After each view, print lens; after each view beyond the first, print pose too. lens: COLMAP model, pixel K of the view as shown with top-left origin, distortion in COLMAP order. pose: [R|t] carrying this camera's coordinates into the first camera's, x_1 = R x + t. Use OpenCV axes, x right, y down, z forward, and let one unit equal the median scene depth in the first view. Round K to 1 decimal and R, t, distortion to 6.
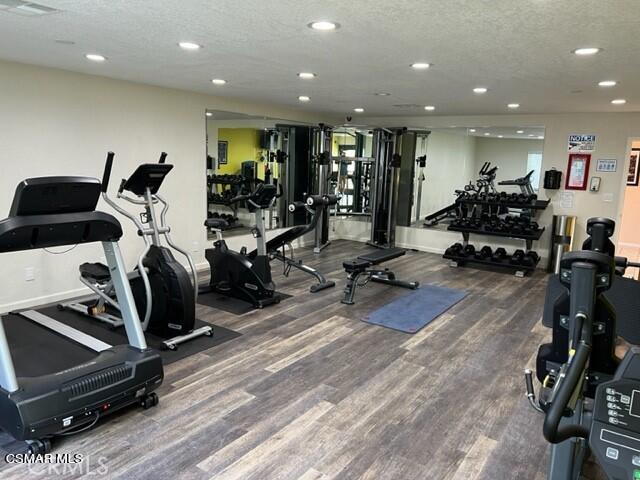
lens RADIAL K [[486.2, 0, 315.6], [0, 486.2, 238.0], [0, 0, 1]] dist [0.024135, -0.014683]
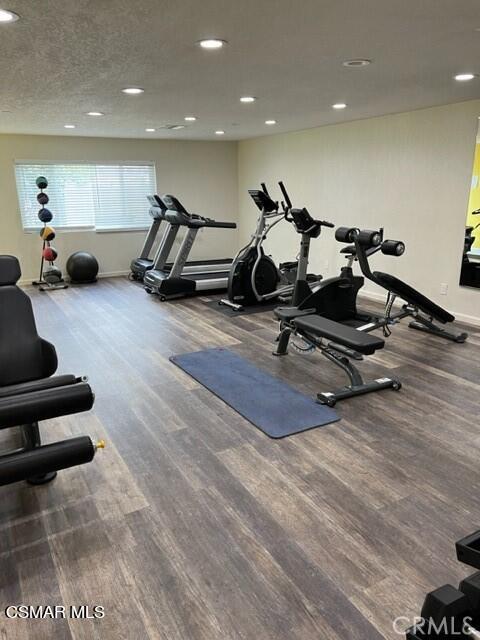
lens RADIAL K [[486.2, 0, 237.6], [0, 486.2, 322.6], [0, 0, 1]] dist [0.024135, -0.014683]
pose [[-0.438042, 0.214553, -0.872976, 0.959664], [-0.155216, 0.938464, 0.308533, -0.194125], [0.885453, 0.270651, -0.377784, 1.438978]]
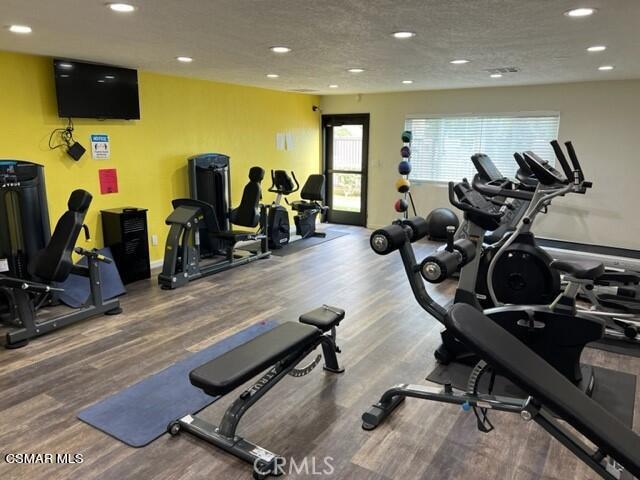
lens RADIAL K [[486.2, 0, 322.5], [0, 486.2, 242.1], [0, 0, 1]] dist [0.024135, -0.014683]
pose [[-0.998128, -0.034095, -0.050783, 0.136244], [-0.050759, 0.924969, 0.376637, -0.302603], [0.034131, 0.378509, -0.924968, 1.773478]]
